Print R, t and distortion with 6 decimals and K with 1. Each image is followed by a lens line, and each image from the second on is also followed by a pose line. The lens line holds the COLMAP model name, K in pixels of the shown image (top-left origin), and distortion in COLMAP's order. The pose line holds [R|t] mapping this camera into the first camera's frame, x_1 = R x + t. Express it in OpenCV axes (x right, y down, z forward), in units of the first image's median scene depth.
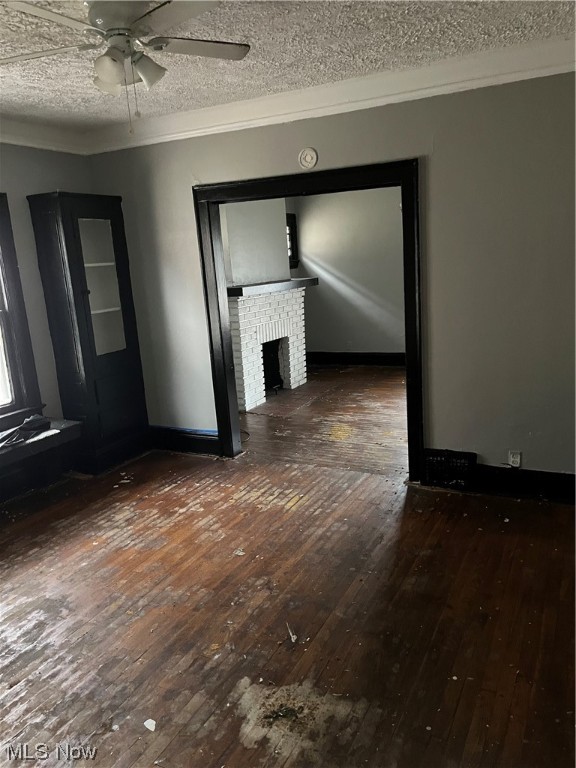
lens RADIAL K [[575.4, 0, 285.8], [0, 575.4, 382.6], [0, 0, 1]] dist [-0.000618, -0.064007]
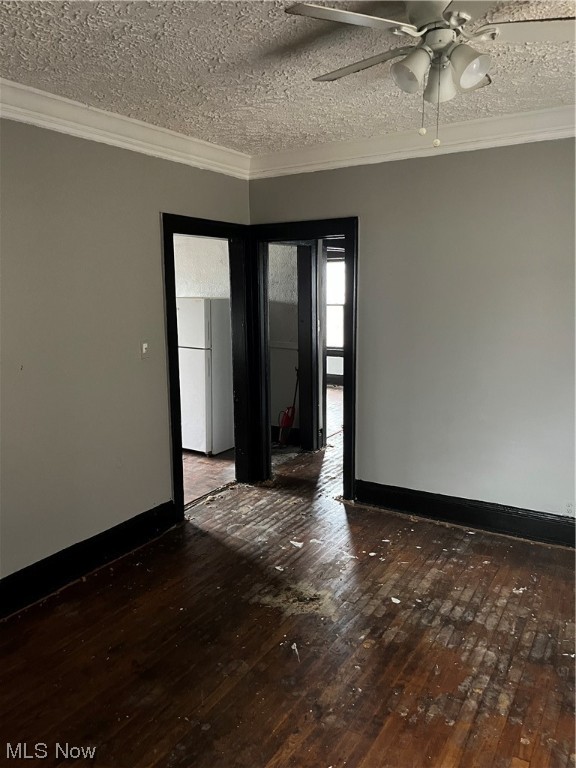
lens RADIAL K [[575.4, 0, 285.8], [0, 575.4, 382.6], [0, 0, 1]] dist [-0.000618, -0.064007]
pose [[-0.994667, 0.065723, 0.079492, -0.092294], [0.090284, 0.927443, 0.362902, -0.428500], [-0.049873, 0.368143, -0.928430, 1.877865]]
